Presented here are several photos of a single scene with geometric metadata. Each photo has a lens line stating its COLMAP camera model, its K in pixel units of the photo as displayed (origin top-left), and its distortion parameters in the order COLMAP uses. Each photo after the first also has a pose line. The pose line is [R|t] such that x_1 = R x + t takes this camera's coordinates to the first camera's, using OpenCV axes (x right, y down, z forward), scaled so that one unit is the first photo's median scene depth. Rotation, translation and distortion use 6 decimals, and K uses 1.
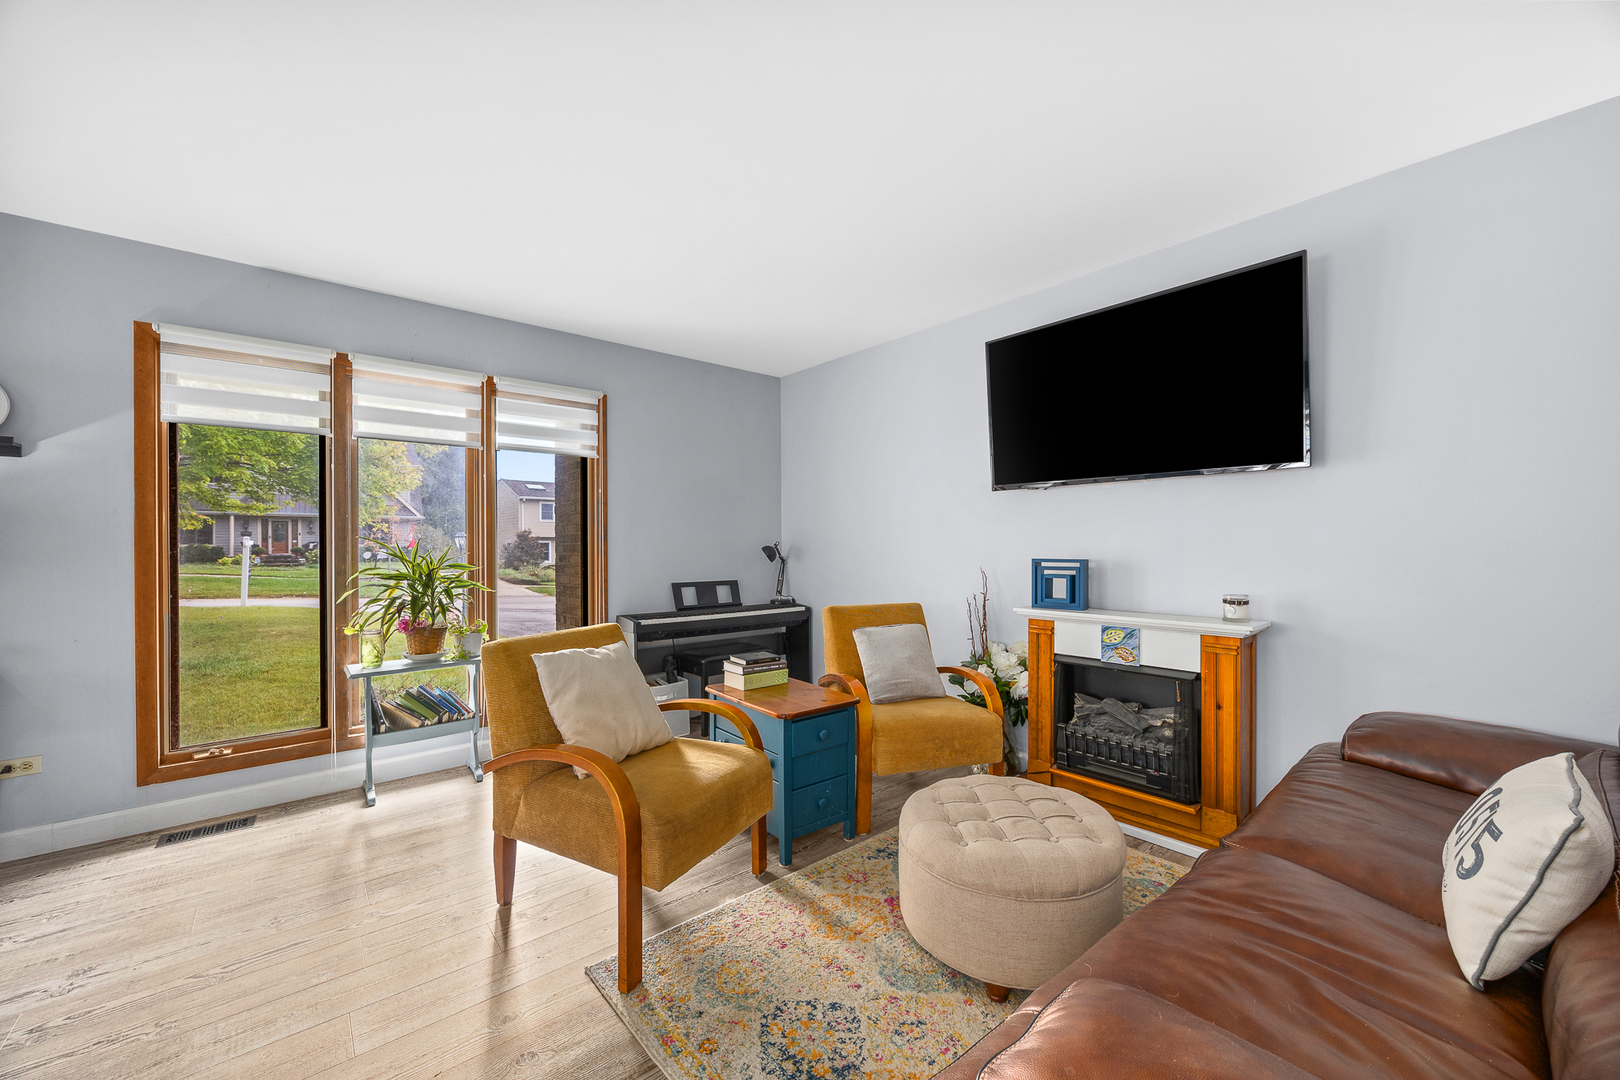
lens RADIAL K [[624.0, 0, 819.3], [0, 624.0, 546.3], [0, 0, 1]] dist [-0.001034, -0.000022]
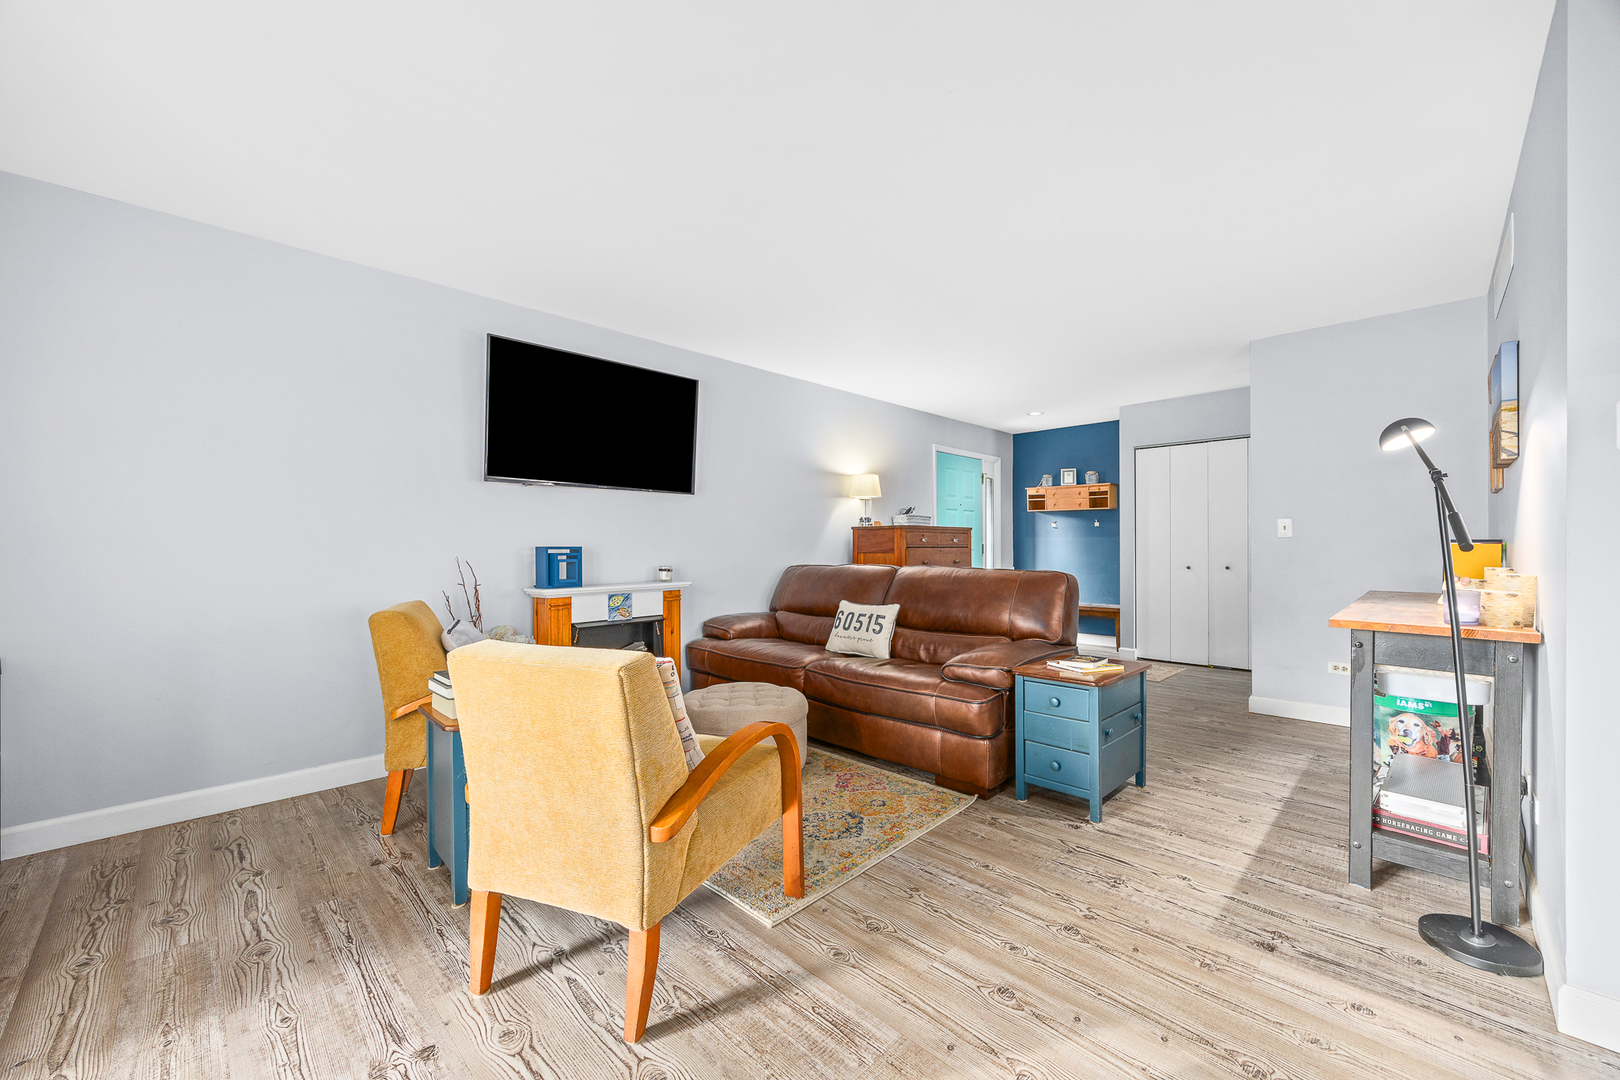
lens RADIAL K [[624.0, 0, 819.3], [0, 624.0, 546.3], [0, 0, 1]] dist [-0.001034, -0.000022]
pose [[-0.081778, 0.004598, 0.996640, -0.950003], [0.008320, 0.999958, -0.003931, 0.032092], [-0.996616, 0.007970, -0.081813, 0.665968]]
